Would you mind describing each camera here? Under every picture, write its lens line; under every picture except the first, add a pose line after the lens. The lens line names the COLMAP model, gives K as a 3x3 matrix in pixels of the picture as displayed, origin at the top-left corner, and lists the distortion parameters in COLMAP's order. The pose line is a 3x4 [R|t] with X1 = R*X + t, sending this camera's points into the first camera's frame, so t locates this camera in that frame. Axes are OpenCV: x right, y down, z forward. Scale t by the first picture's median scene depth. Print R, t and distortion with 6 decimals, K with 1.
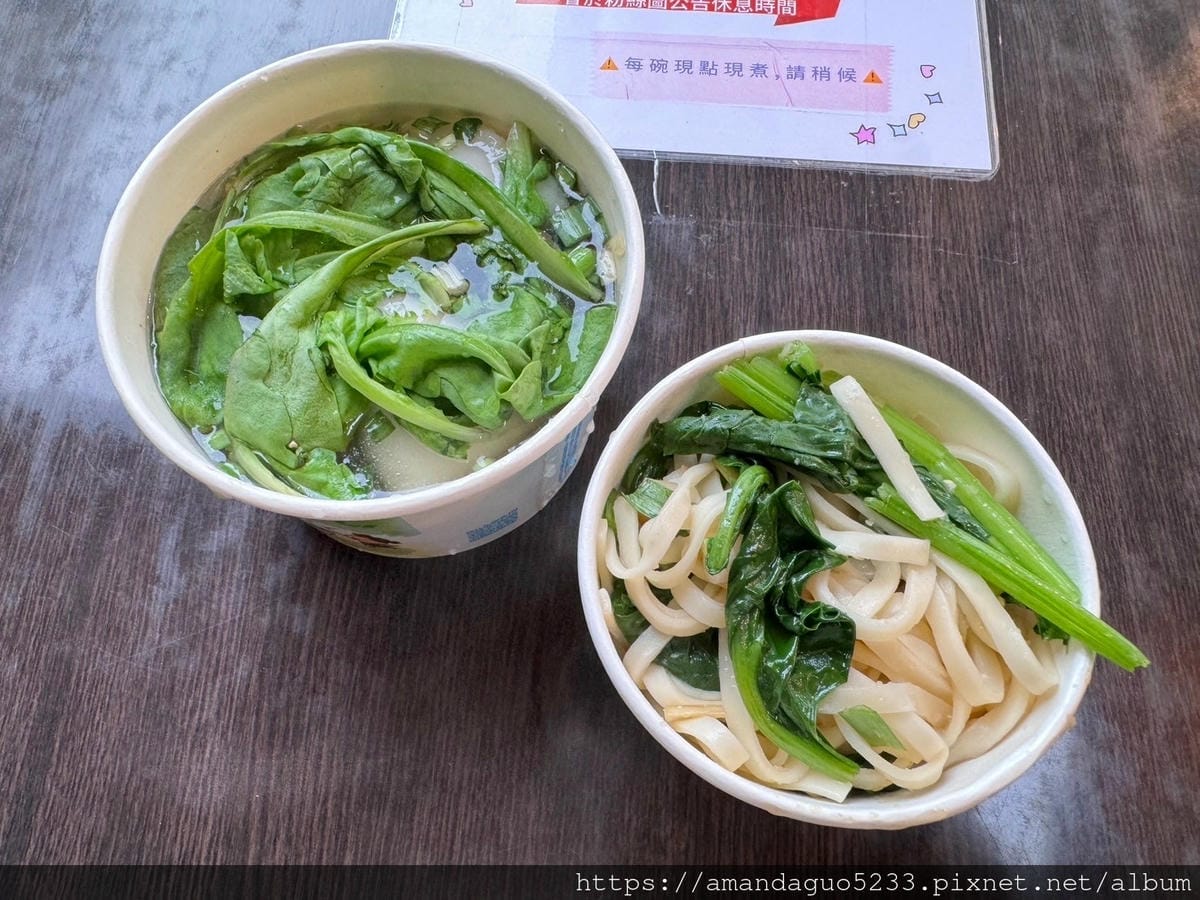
lens RADIAL K [[857.1, 0, 531.6], [0, 857.1, 448.8], [0, 0, 1]] dist [0.004715, 0.001157]
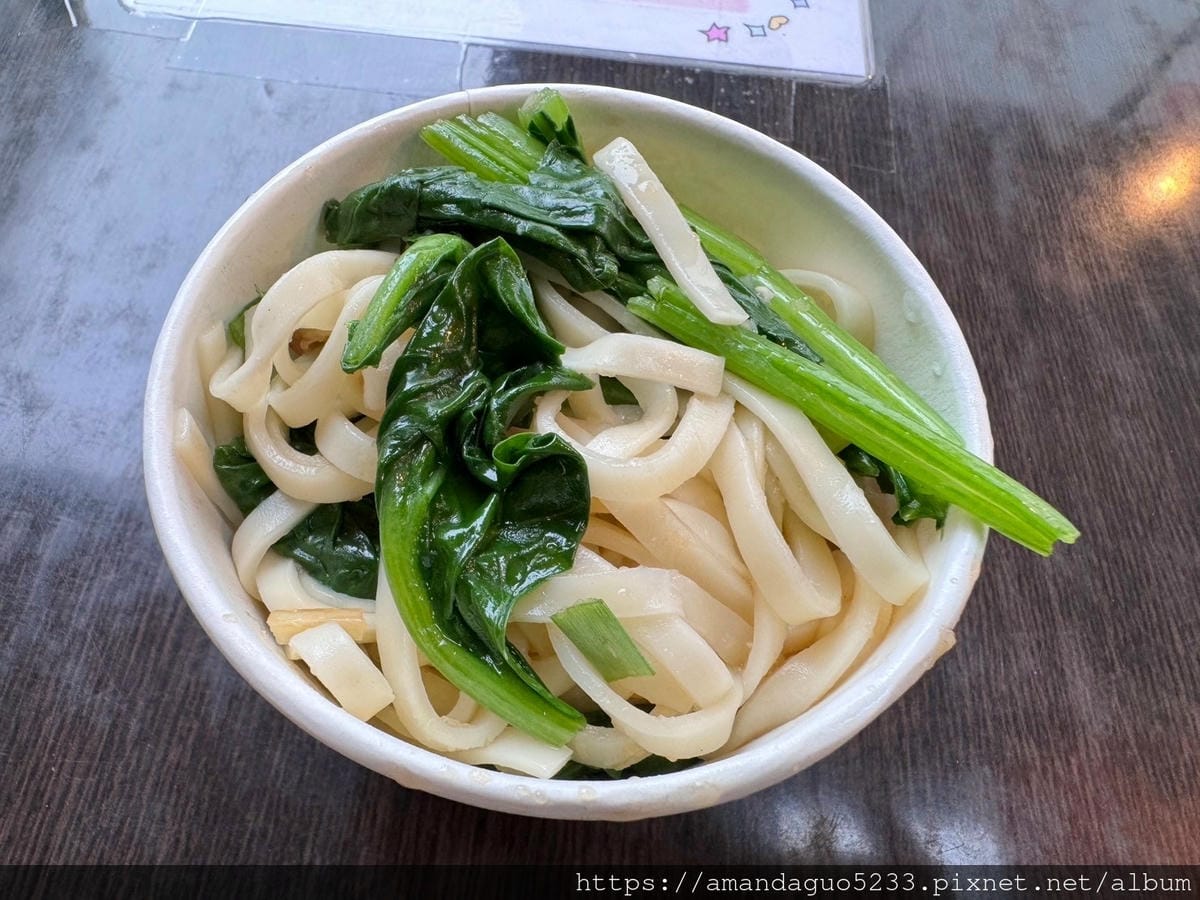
lens RADIAL K [[856.9, 0, 492.6], [0, 856.9, 452.8], [0, 0, 1]] dist [-0.003912, 0.005973]
pose [[0.998060, 0.051662, 0.034733, 0.225202], [-0.046873, 0.990815, -0.126838, 0.209503], [-0.040966, 0.124964, 0.991315, 0.326358]]
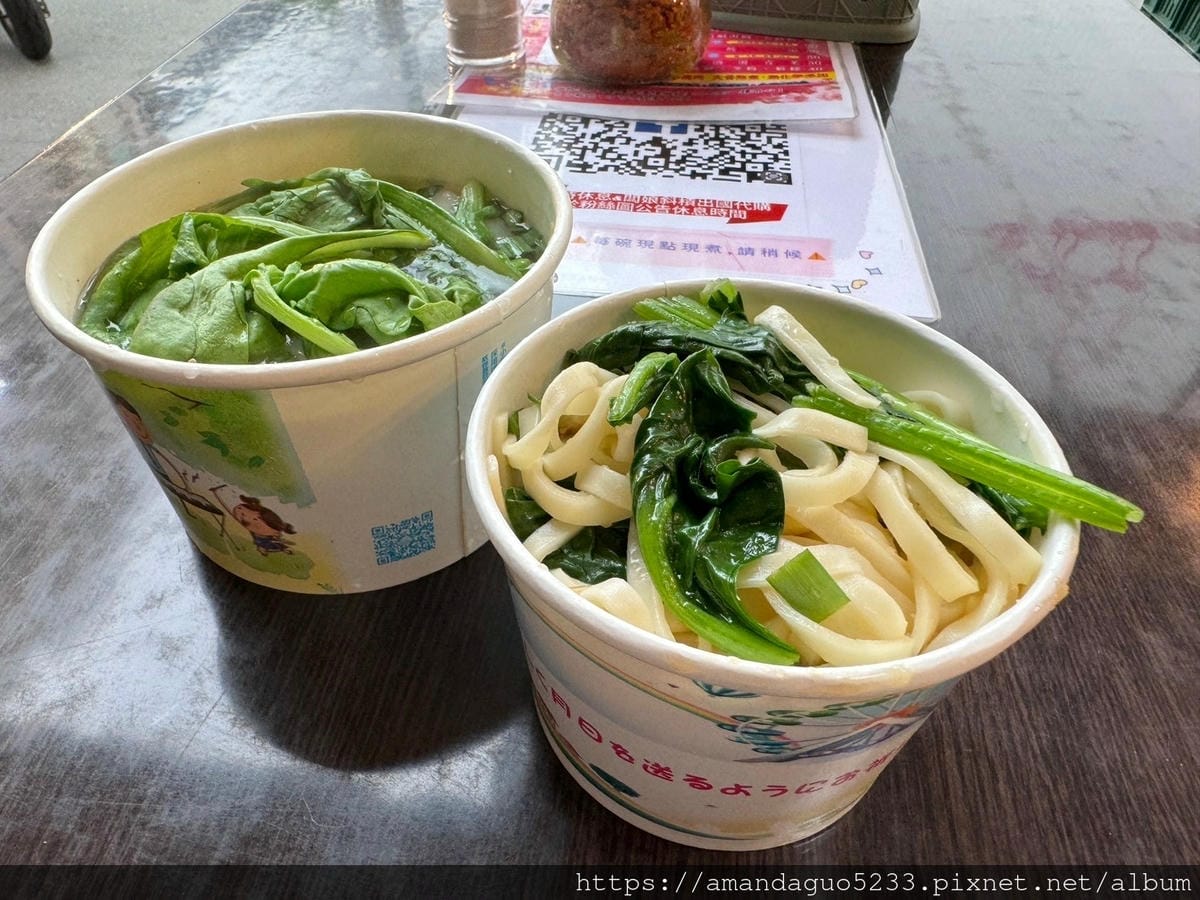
lens RADIAL K [[855.4, 0, 530.4], [0, 855.4, 451.7], [0, 0, 1]] dist [-0.000089, 0.001952]
pose [[0.997326, 0.062474, -0.037924, 0.124964], [-0.072863, 0.890255, -0.449597, 0.439542], [0.005674, 0.451158, 0.892426, 0.184467]]
